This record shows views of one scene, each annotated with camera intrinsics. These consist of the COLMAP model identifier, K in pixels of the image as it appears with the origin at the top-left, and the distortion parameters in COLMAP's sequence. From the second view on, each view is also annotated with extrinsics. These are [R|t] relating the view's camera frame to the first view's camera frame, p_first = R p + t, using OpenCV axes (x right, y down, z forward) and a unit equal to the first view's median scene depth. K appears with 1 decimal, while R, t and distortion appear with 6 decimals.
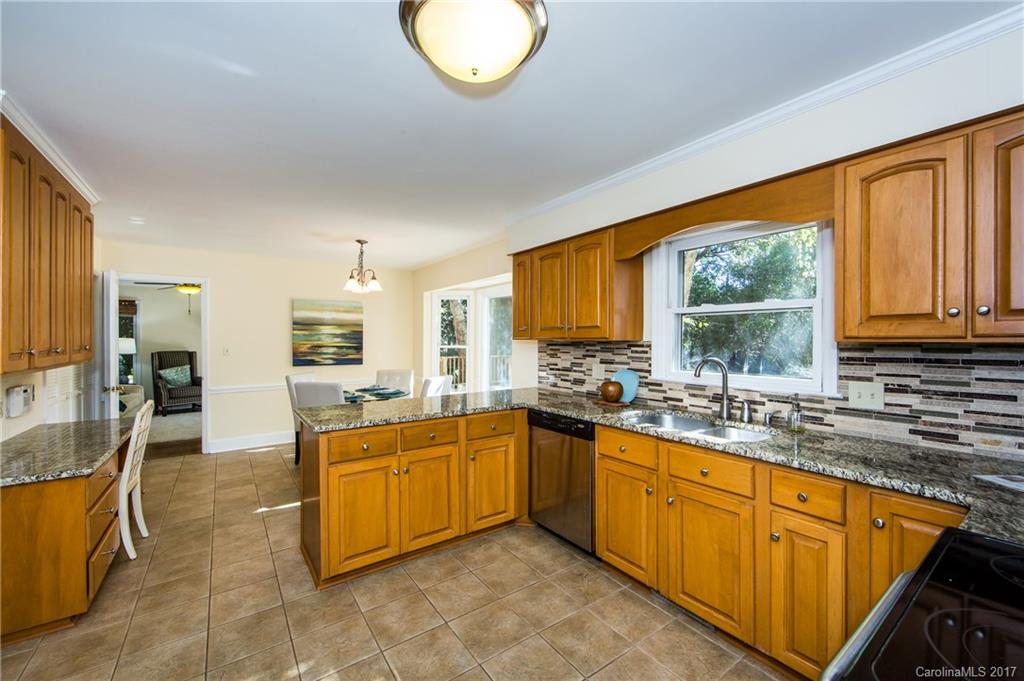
lens RADIAL K [[401.4, 0, 516.6], [0, 401.4, 341.3], [0, 0, 1]] dist [0.001506, 0.000088]
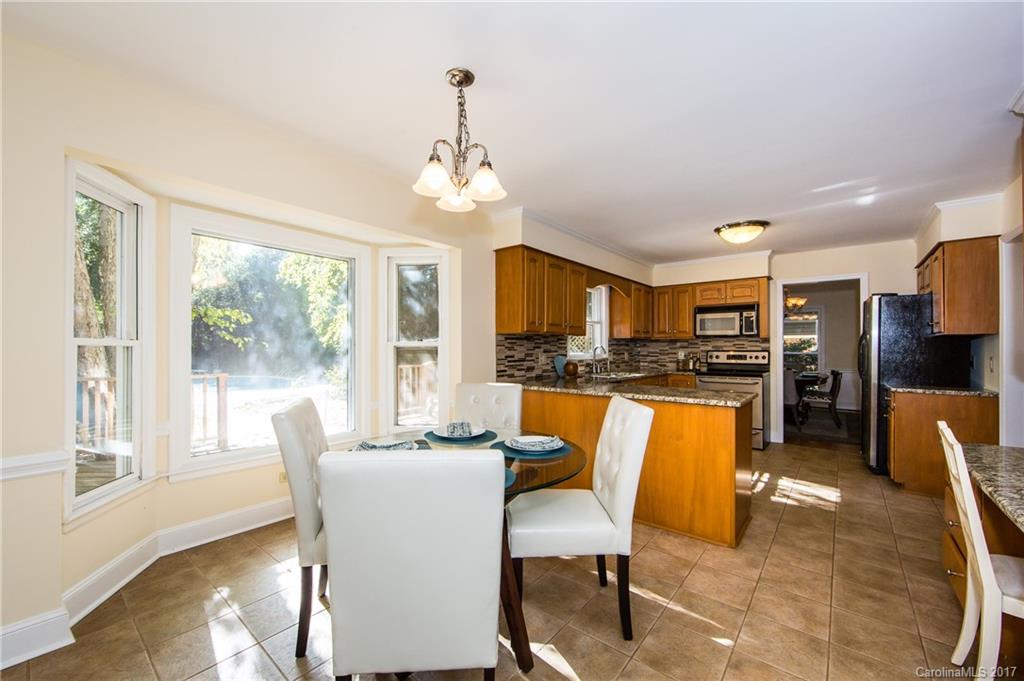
lens RADIAL K [[401.4, 0, 516.6], [0, 401.4, 341.3], [0, 0, 1]] dist [0.001506, 0.000088]
pose [[-0.254437, 0.005534, 0.967073, -1.058556], [-0.005492, 0.999959, -0.007167, 0.026051], [-0.967074, -0.007135, -0.254397, 1.395972]]
